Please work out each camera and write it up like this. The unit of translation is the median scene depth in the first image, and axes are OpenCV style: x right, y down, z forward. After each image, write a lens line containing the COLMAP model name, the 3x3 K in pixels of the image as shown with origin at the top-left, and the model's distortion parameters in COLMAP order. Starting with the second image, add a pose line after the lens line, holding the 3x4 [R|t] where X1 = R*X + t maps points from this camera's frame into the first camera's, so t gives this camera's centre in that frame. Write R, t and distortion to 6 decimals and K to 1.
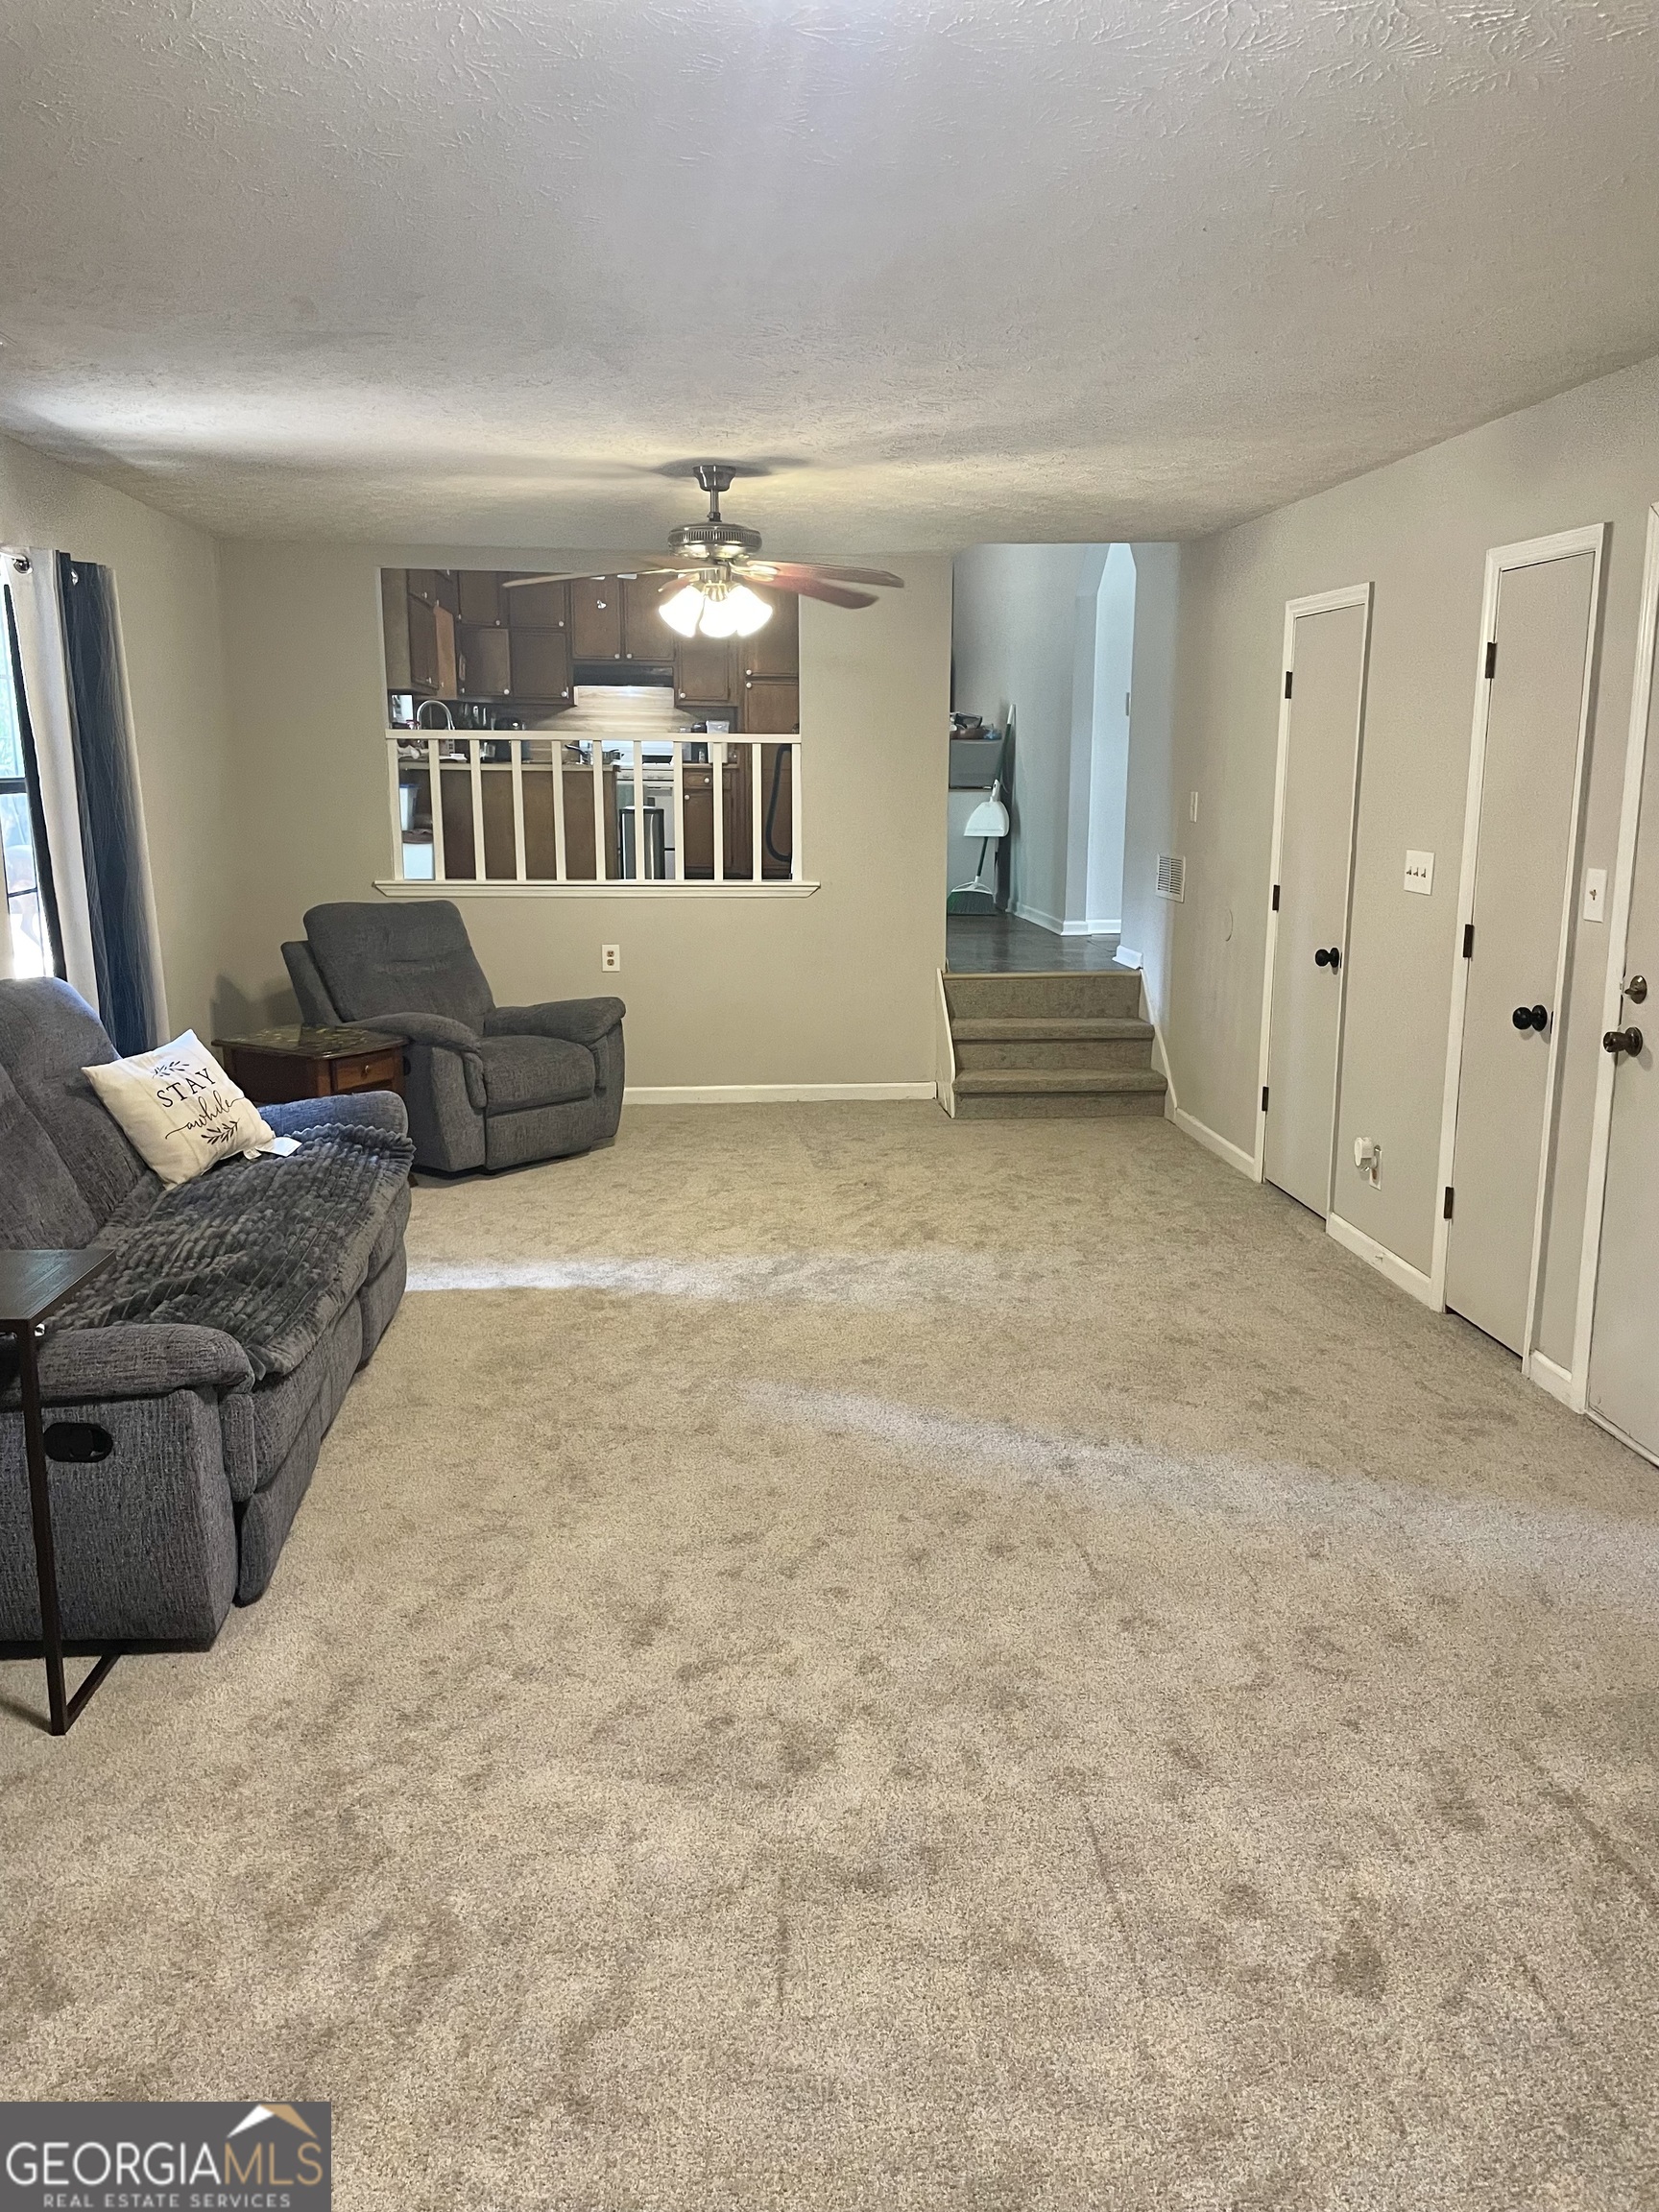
lens RADIAL K [[1699.1, 0, 835.6], [0, 1699.1, 1082.7], [0, 0, 1]] dist [0.086225, -0.113439]
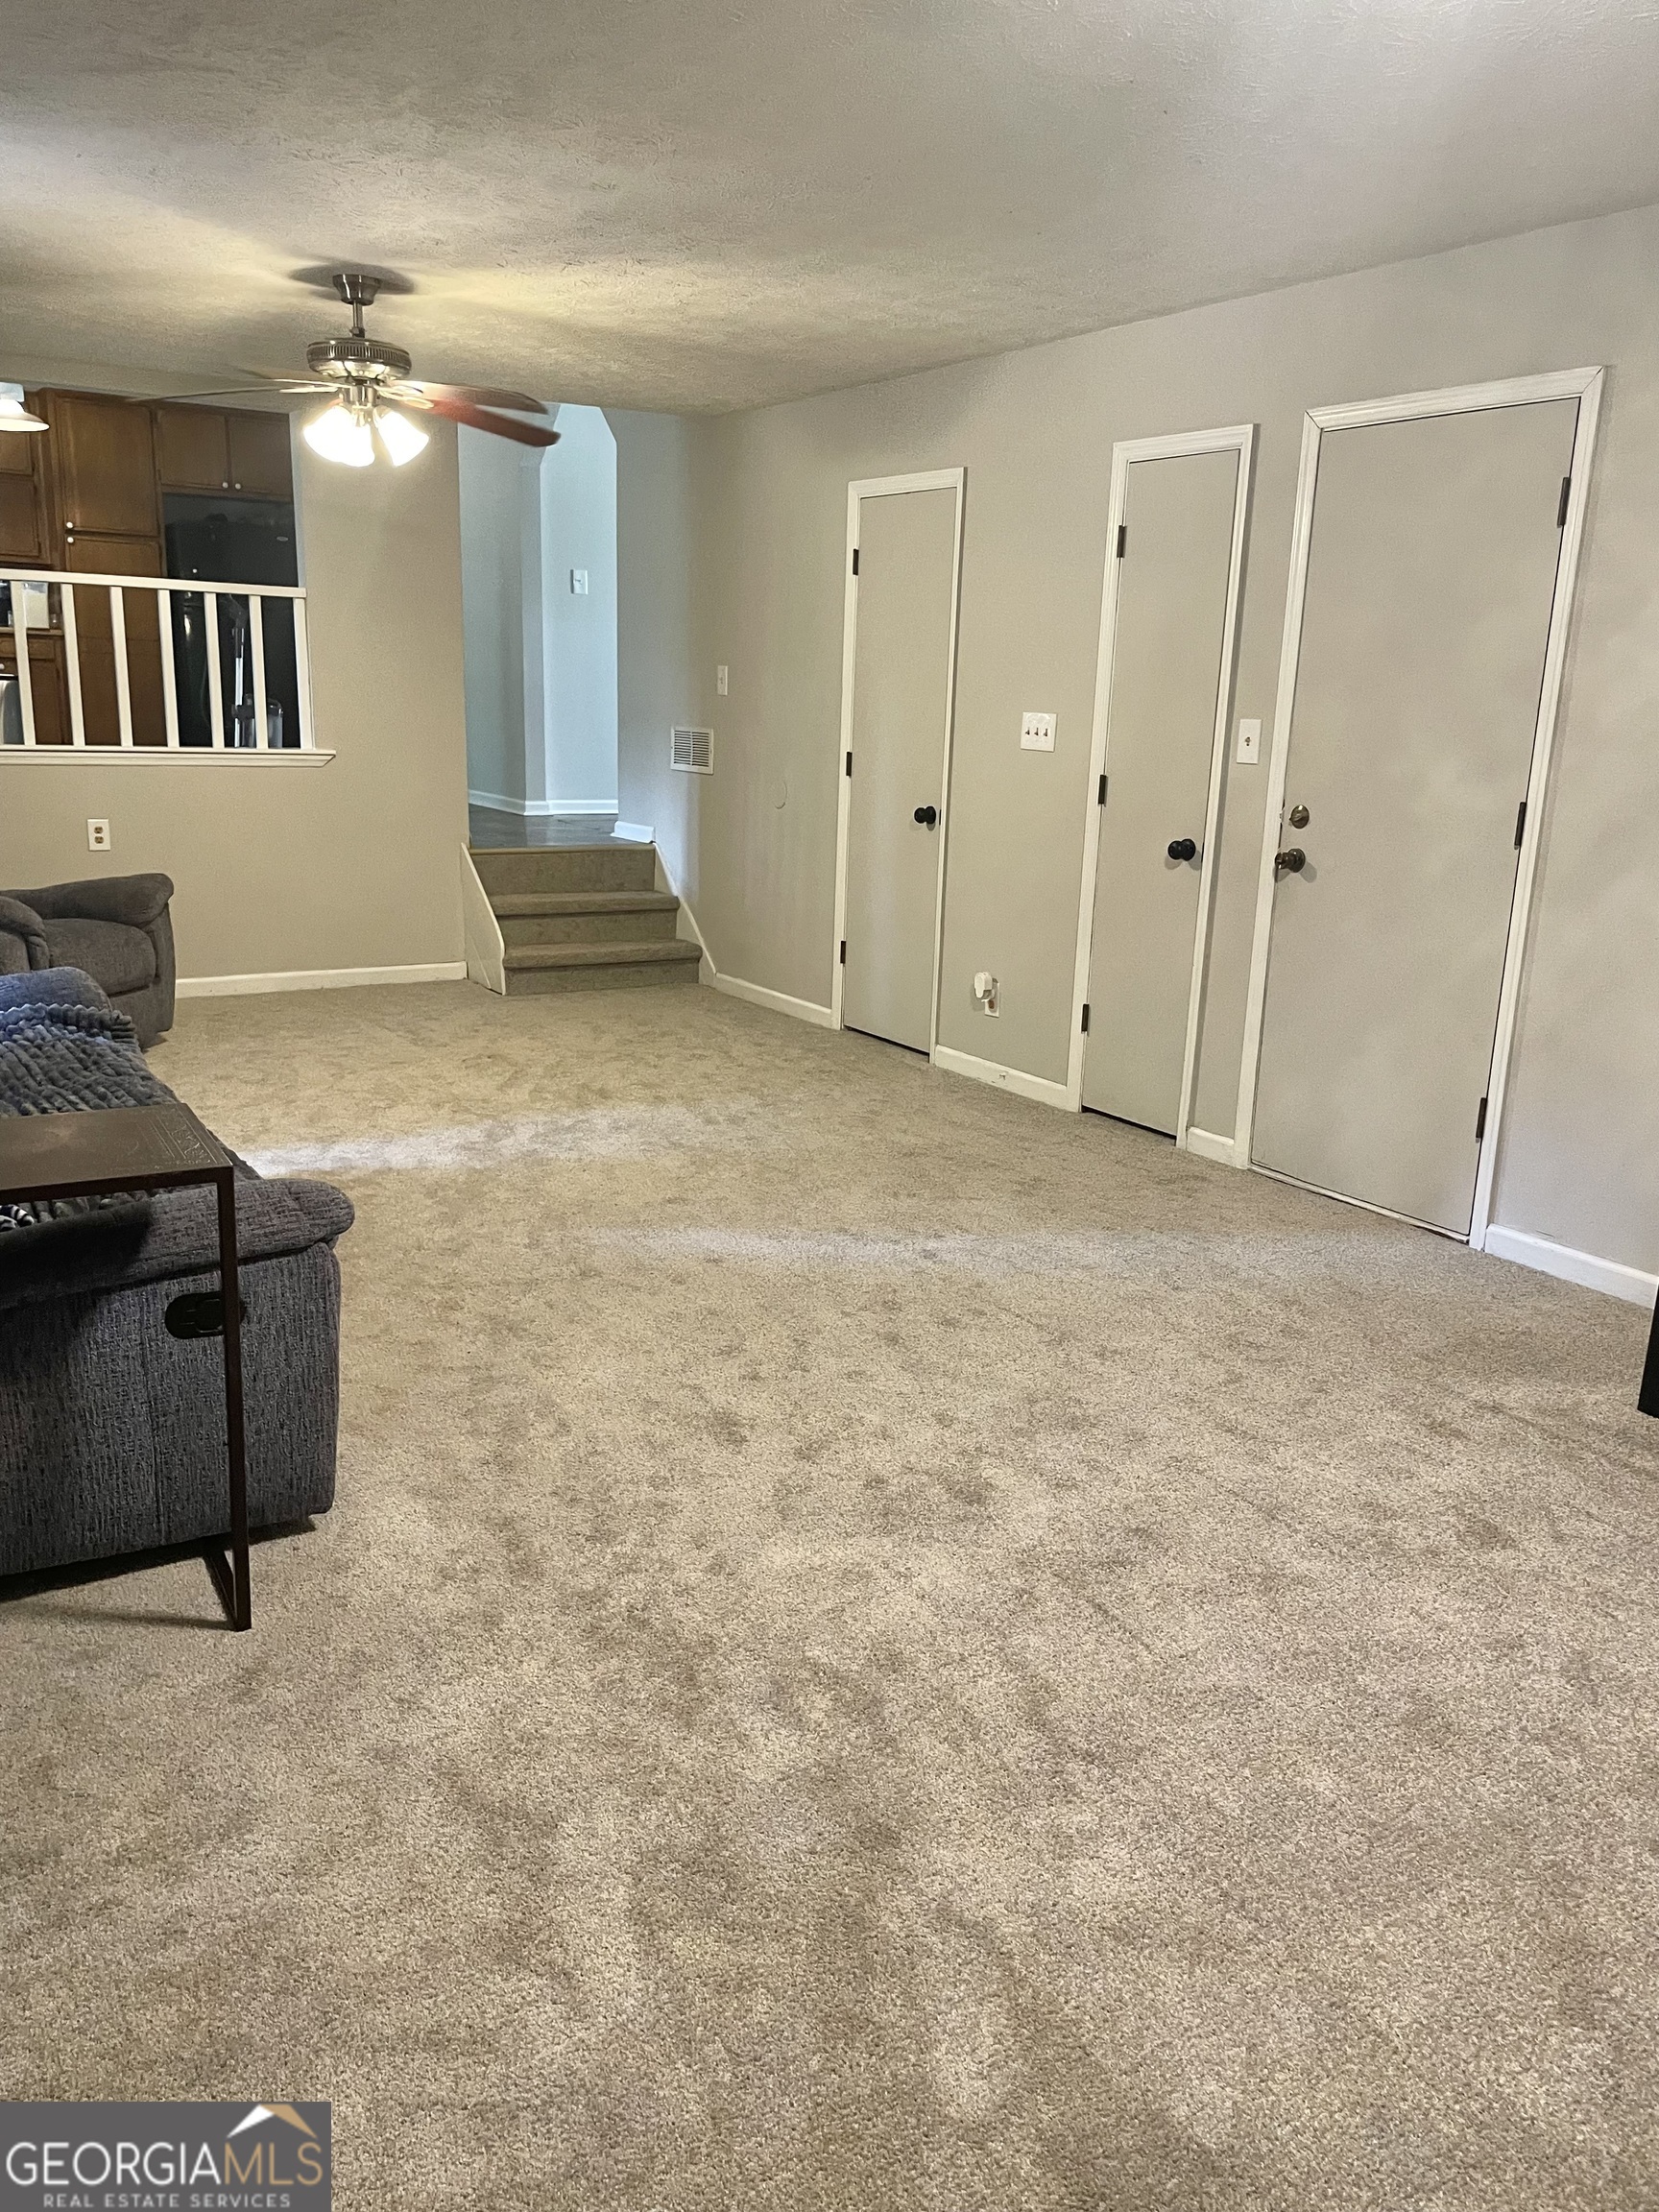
lens RADIAL K [[1699.1, 0, 840.7], [0, 1699.1, 1111.5], [0, 0, 1]] dist [0.086225, -0.113439]
pose [[0.887125, -0.087456, 0.453167, -0.355336], [0.057622, 0.995187, 0.079257, 0.035137], [-0.457918, -0.044198, 0.887895, 0.045585]]
